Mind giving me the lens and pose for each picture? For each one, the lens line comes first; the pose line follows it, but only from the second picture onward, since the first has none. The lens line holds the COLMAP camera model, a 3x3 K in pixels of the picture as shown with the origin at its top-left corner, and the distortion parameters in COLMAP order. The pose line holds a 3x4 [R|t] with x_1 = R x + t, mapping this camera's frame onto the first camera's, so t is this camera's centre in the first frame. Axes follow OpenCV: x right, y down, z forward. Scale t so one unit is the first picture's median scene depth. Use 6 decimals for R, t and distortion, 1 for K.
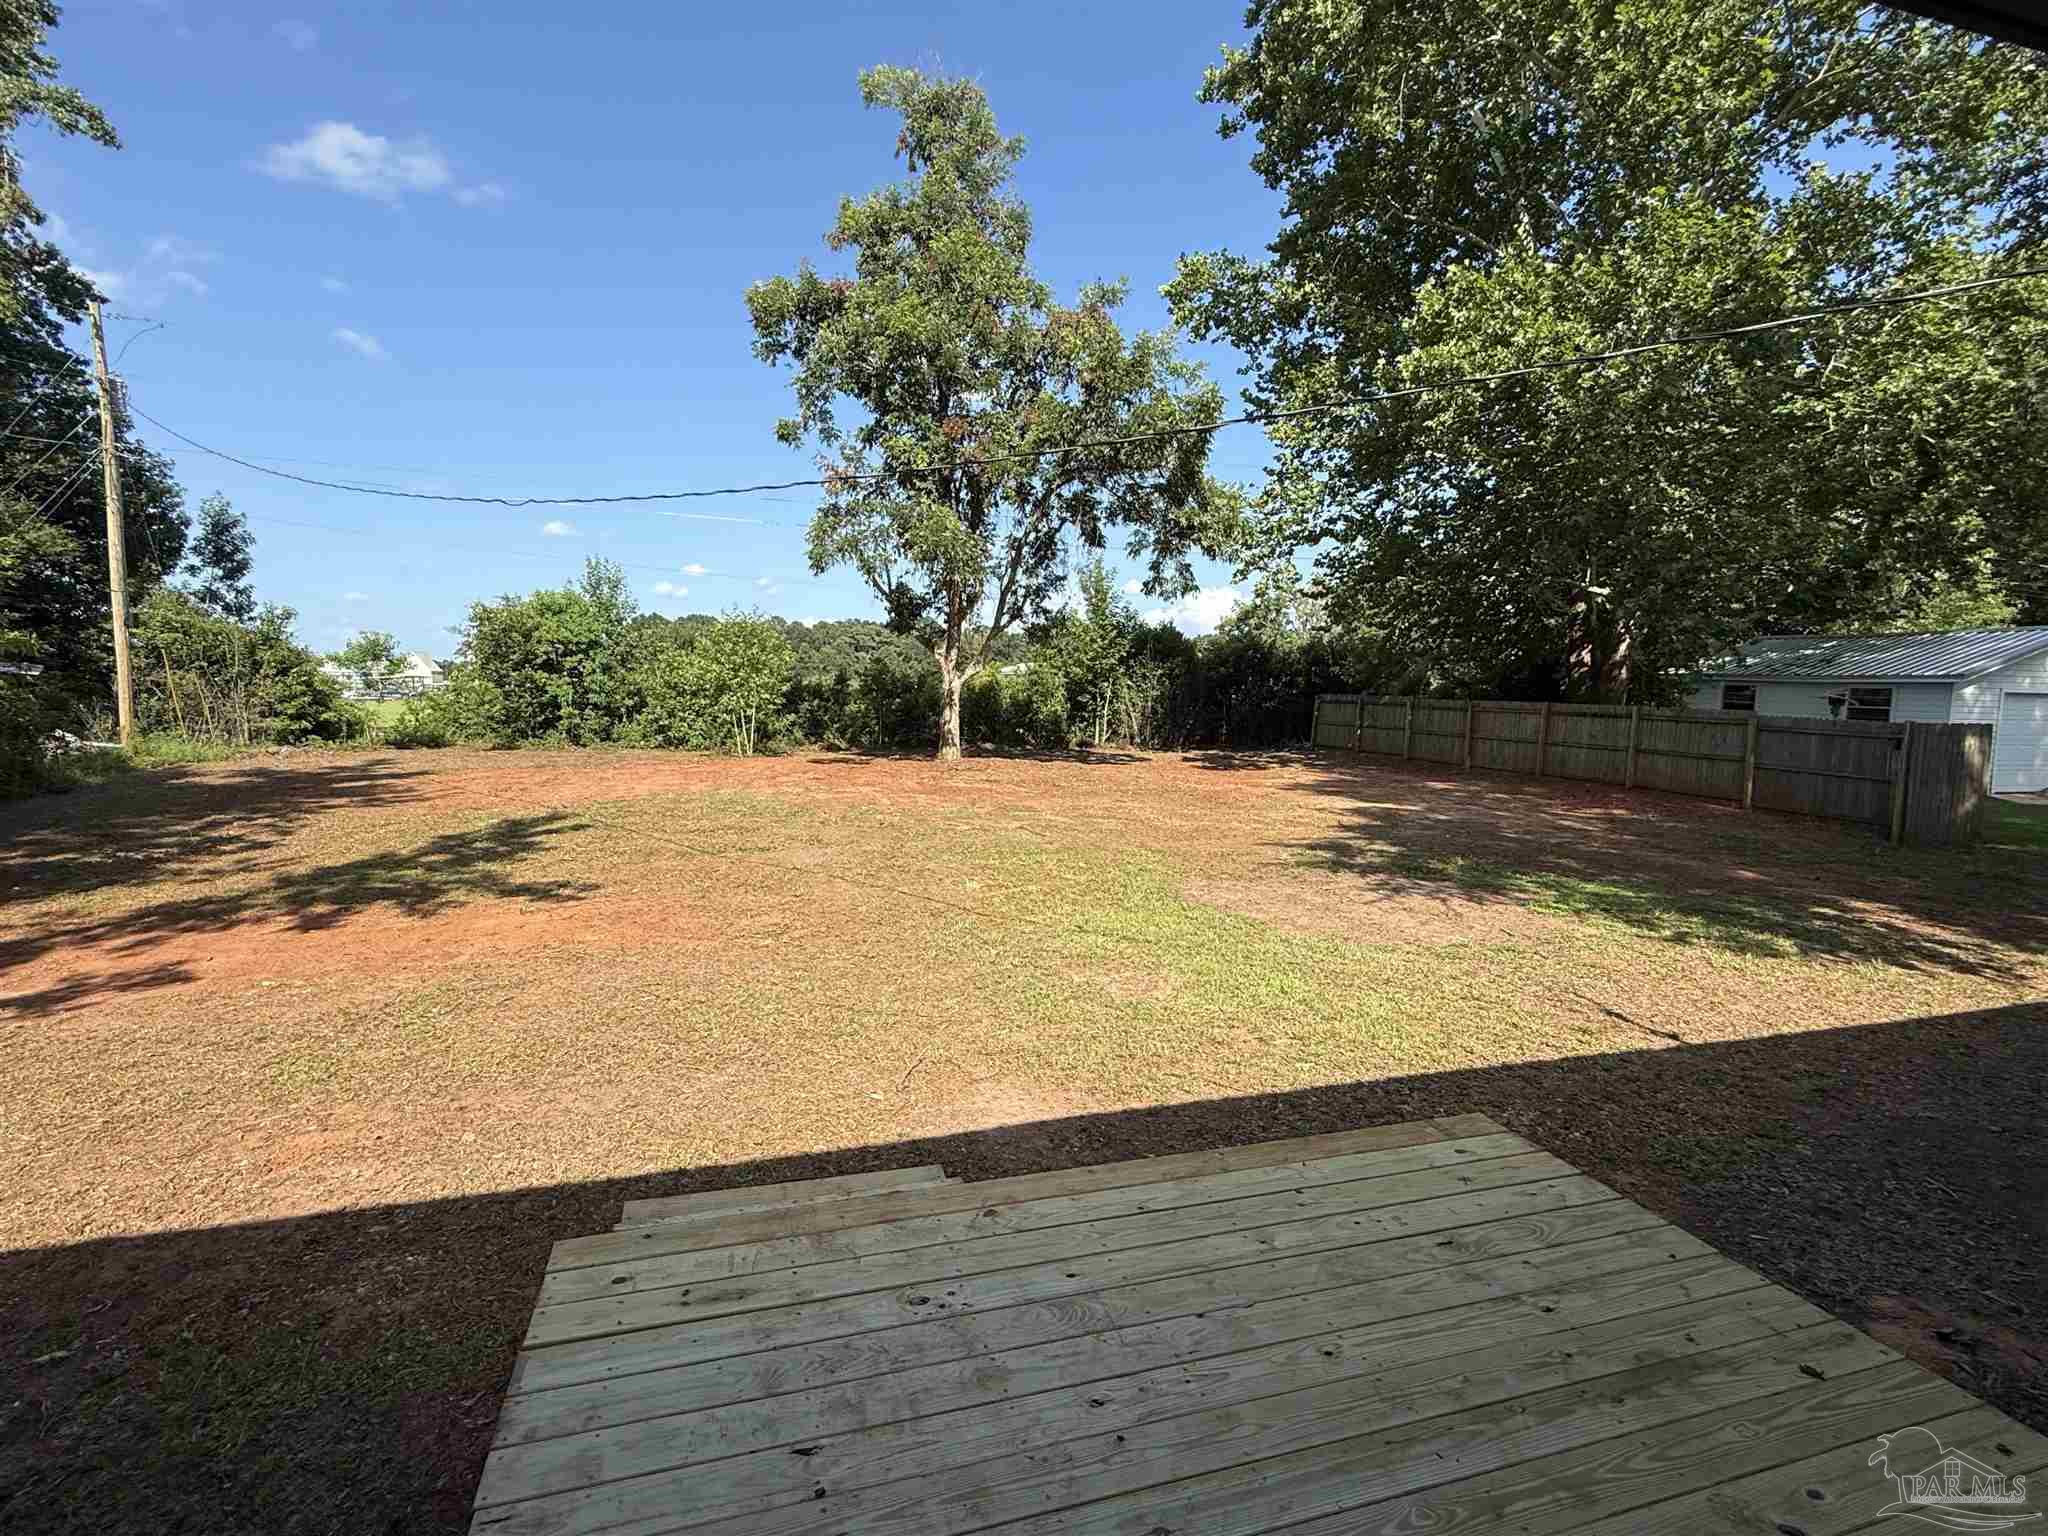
lens RADIAL K [[967.4, 0, 1026.2], [0, 967.4, 761.2], [0, 0, 1]] dist [0.001784, -0.001560]
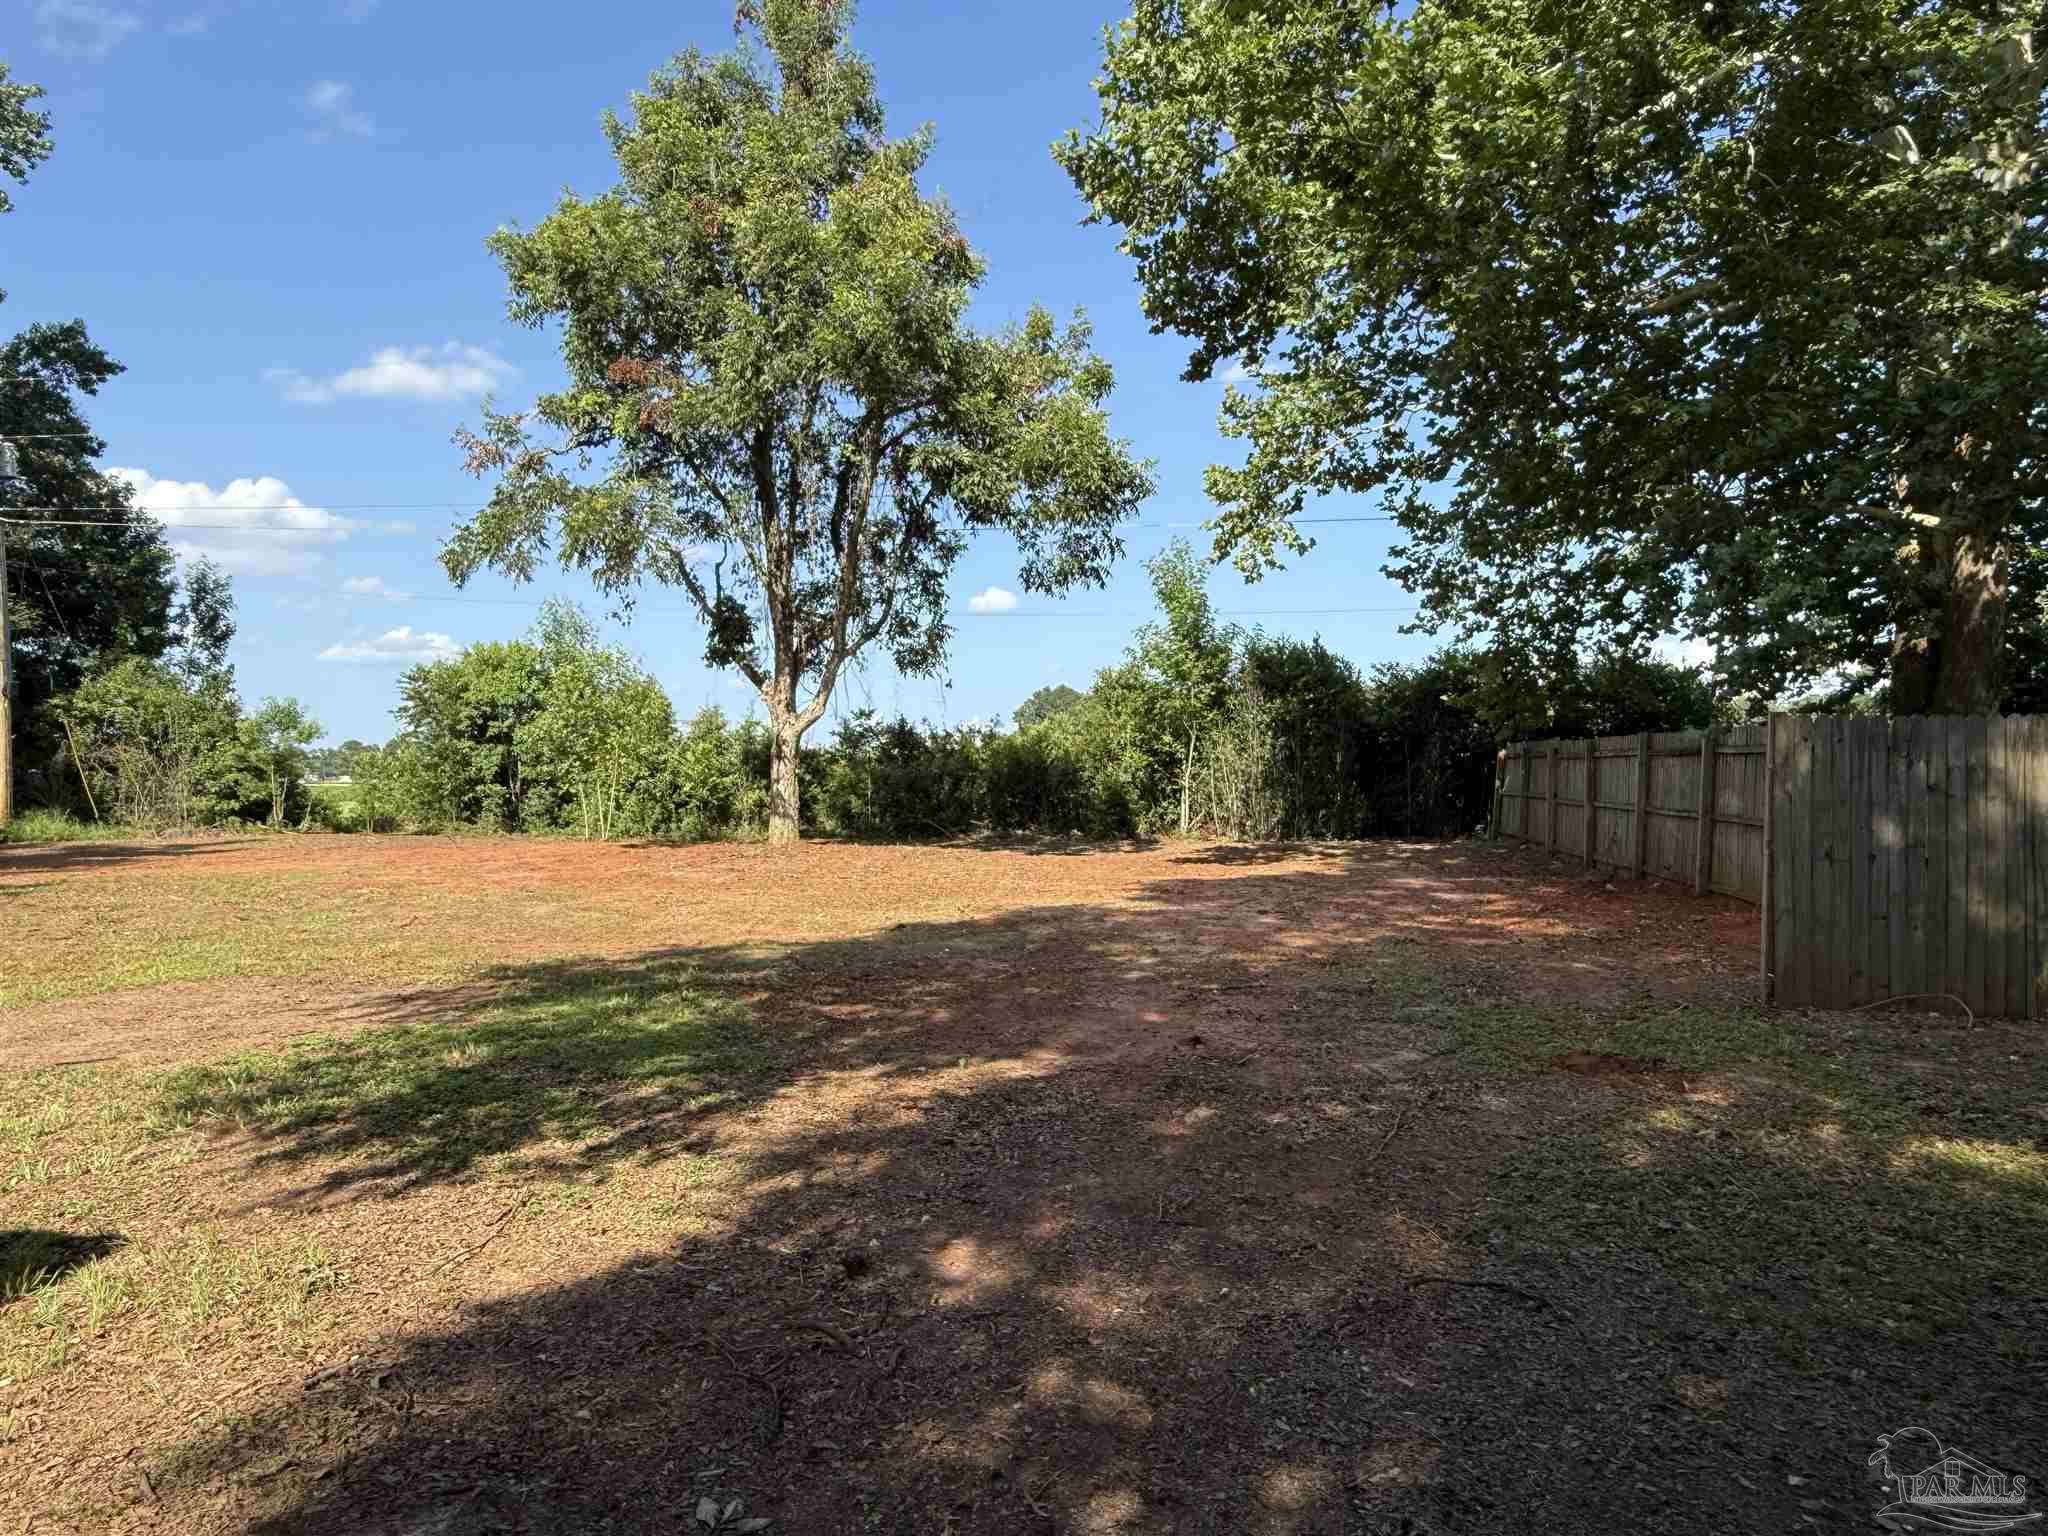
lens RADIAL K [[1364.6, 0, 1023.9], [0, 1364.6, 770.8], [0, 0, 1]] dist [-0.004064, -0.000095]
pose [[0.918794, -0.017304, -0.394359, 0.388968], [-0.015920, 0.996601, -0.080822, 0.019923], [0.394417, 0.080537, 0.915396, 0.134623]]
